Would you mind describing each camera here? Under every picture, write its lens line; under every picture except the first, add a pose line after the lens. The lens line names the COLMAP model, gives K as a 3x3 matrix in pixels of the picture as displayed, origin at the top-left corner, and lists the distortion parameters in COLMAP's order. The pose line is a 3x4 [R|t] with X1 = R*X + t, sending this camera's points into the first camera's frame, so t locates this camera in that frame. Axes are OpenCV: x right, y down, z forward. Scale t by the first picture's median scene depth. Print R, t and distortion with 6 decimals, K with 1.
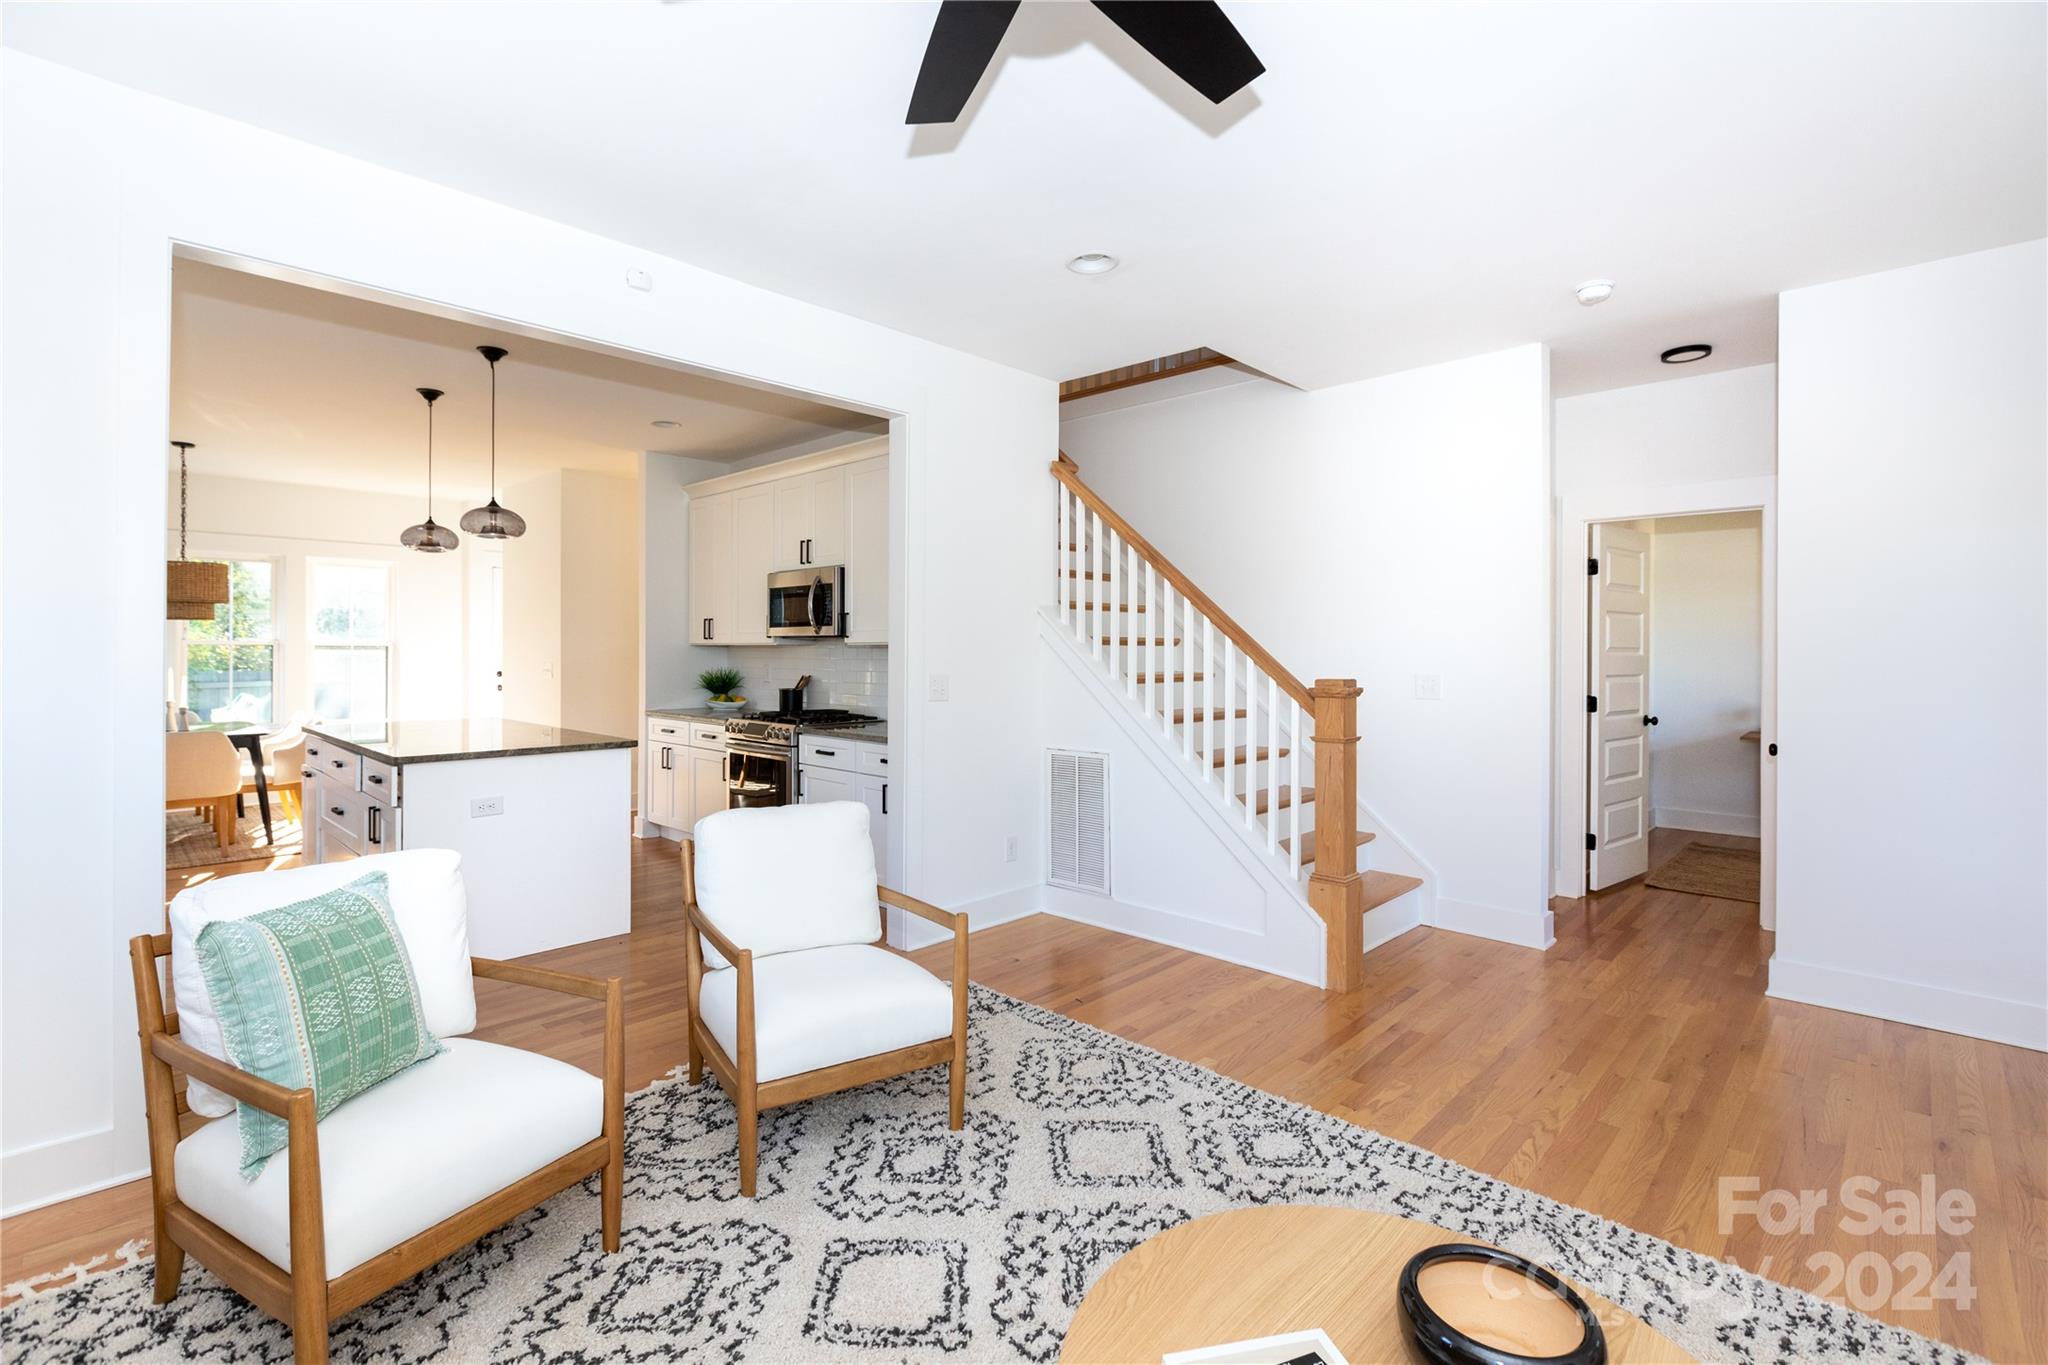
lens RADIAL K [[924.5, 0, 1012.2], [0, 924.5, 663.2], [0, 0, 1]] dist [-0.004864, 0.001149]
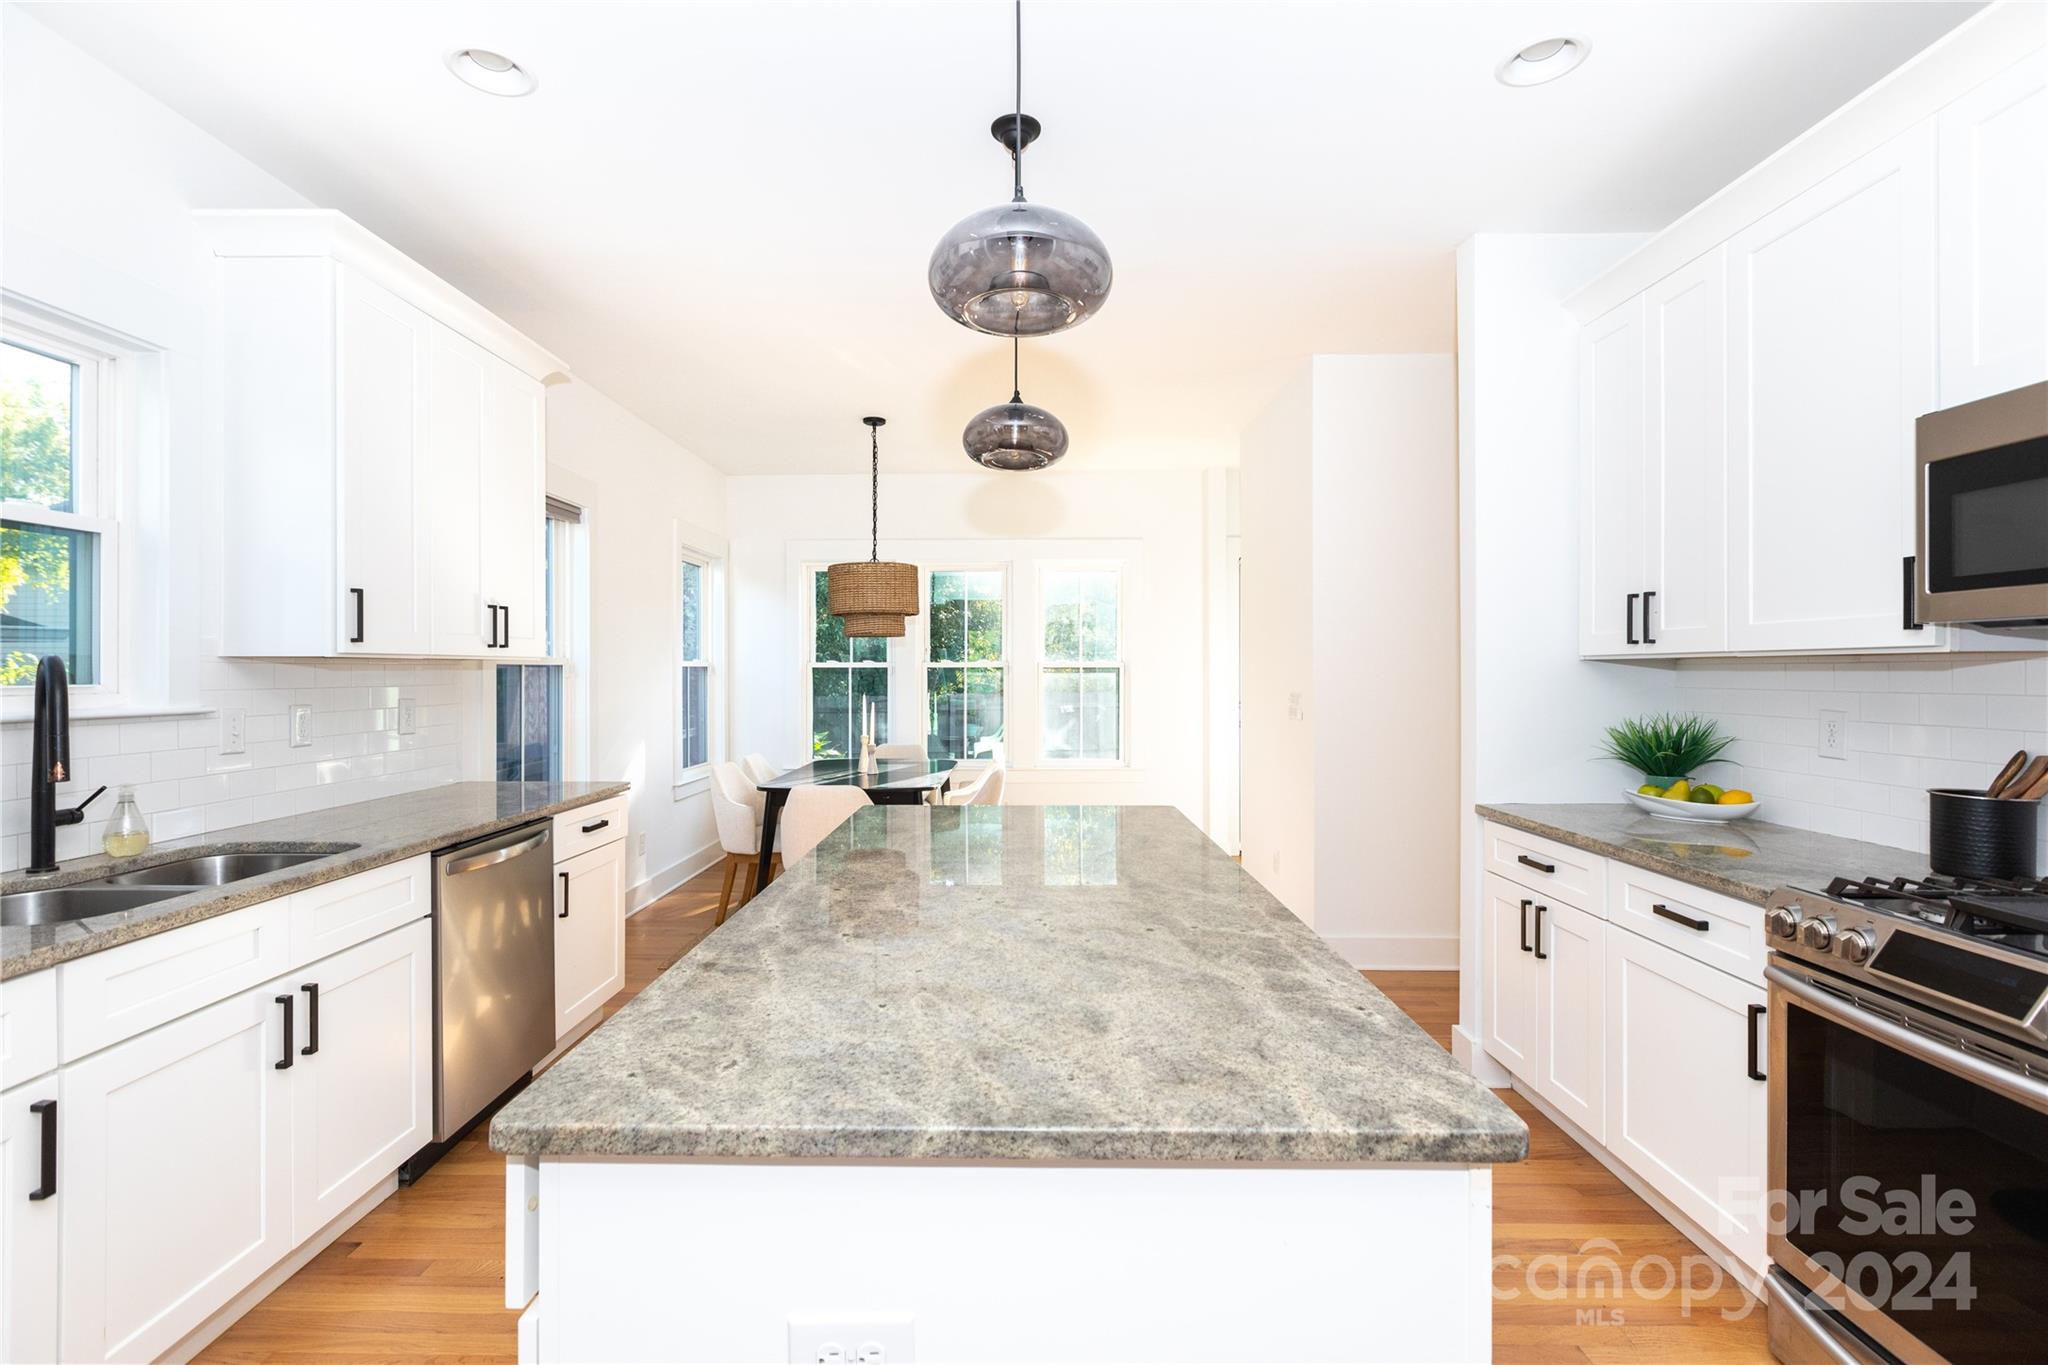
lens RADIAL K [[924.5, 0, 1011.0], [0, 924.5, 677.1], [0, 0, 1]] dist [-0.004864, 0.001149]
pose [[0.686015, -0.002933, -0.727582, -0.272572], [-0.003077, 0.999971, -0.006932, -0.009047], [0.727581, 0.006994, 0.685986, 0.635582]]
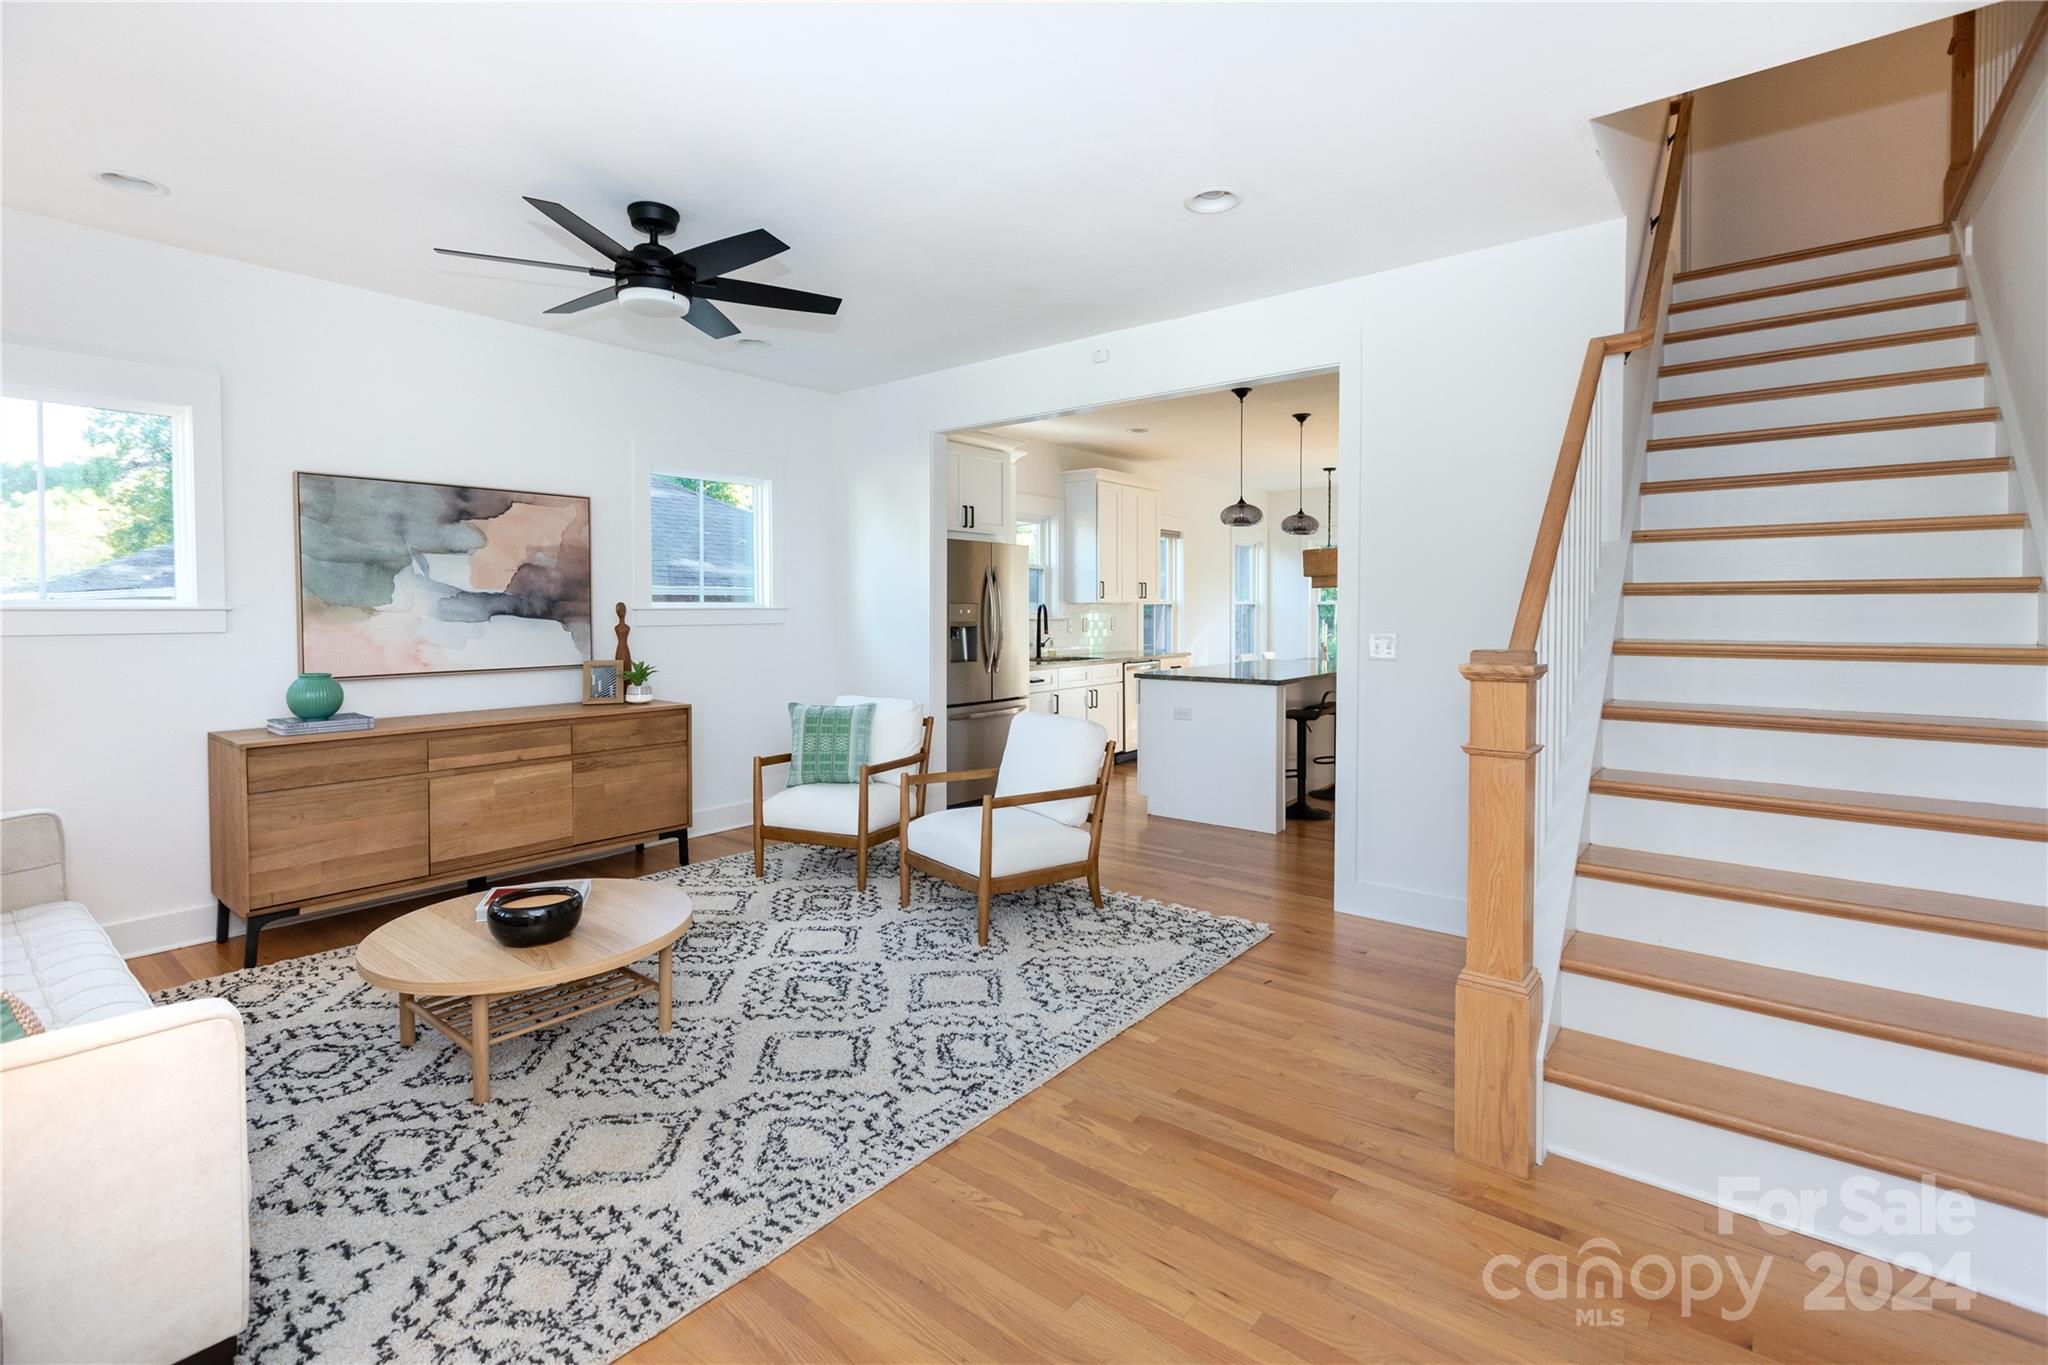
lens RADIAL K [[924.5, 0, 1008.7], [0, 924.5, 624.7], [0, 0, 1]] dist [-0.004864, 0.001149]
pose [[0.084304, 0.011849, -0.996370, 0.638873], [-0.009985, 0.999889, 0.011046, 0.000207], [0.996390, 0.009017, 0.084413, 0.436095]]
